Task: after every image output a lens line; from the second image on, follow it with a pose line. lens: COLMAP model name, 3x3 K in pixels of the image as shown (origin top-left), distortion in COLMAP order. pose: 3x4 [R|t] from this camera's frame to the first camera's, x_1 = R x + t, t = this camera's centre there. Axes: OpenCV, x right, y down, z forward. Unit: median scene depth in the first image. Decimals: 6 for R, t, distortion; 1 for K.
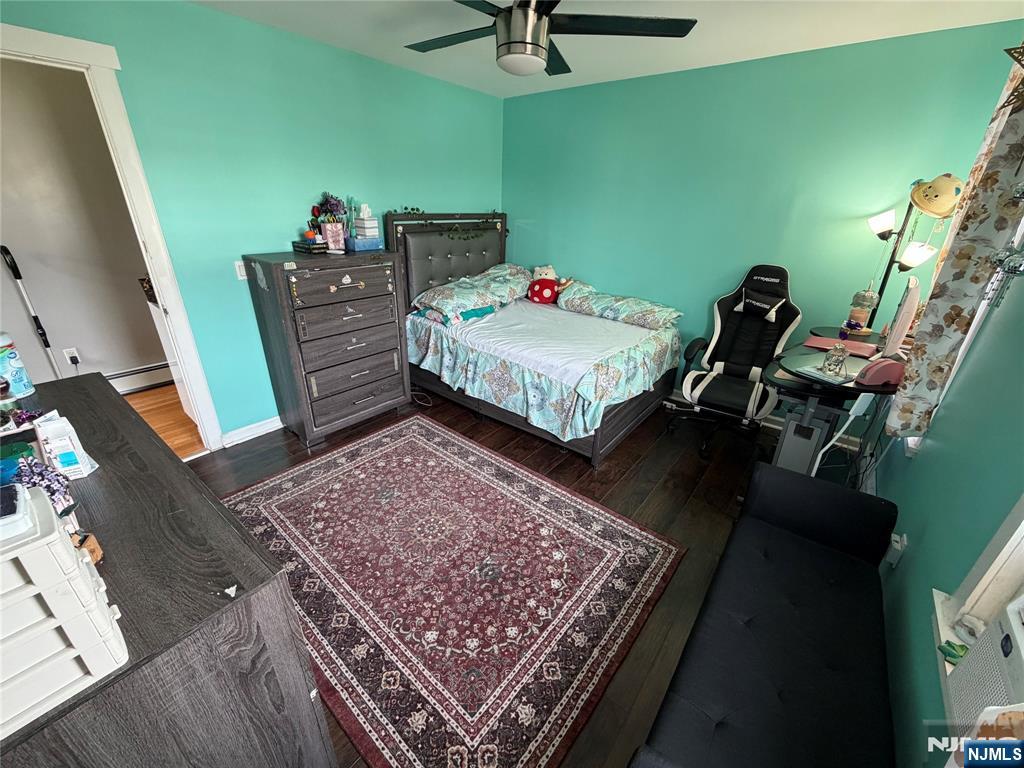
lens RADIAL K [[408.2, 0, 508.0], [0, 408.2, 381.5], [0, 0, 1]] dist [0.000393, 0.000009]
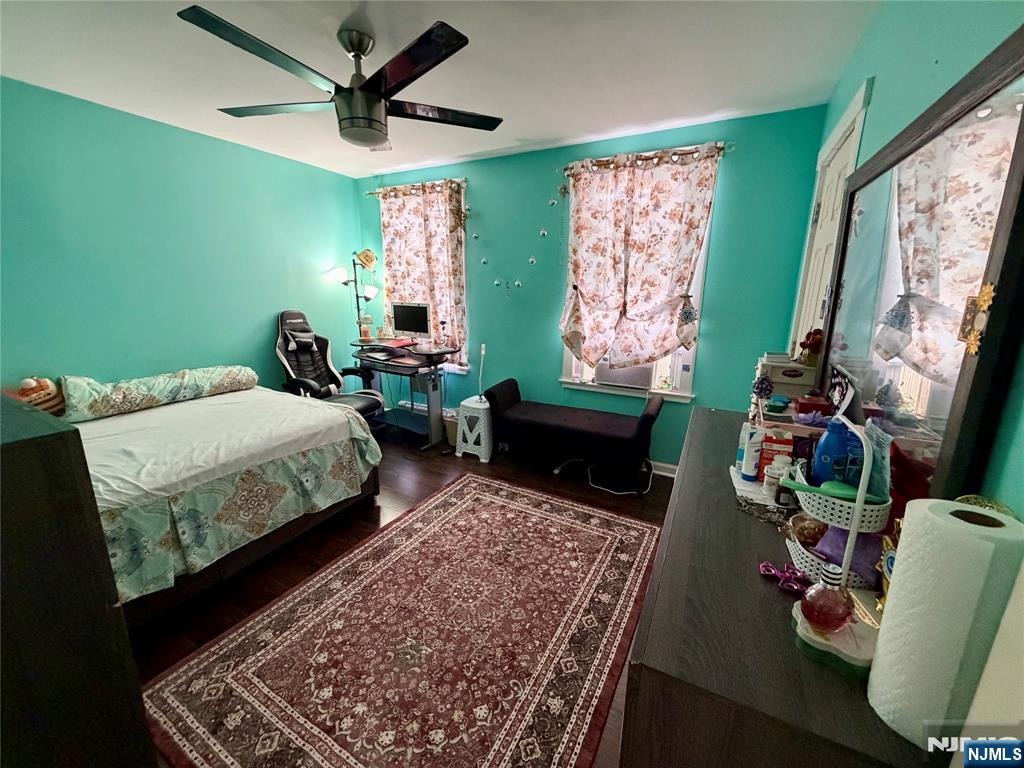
lens RADIAL K [[408.2, 0, 508.0], [0, 408.2, 381.5], [0, 0, 1]] dist [0.000393, 0.000009]
pose [[-0.183772, -0.259246, 0.948166, -0.971354], [0.374975, 0.873163, 0.311416, -0.320167], [-0.908637, 0.412769, -0.063252, 0.778849]]
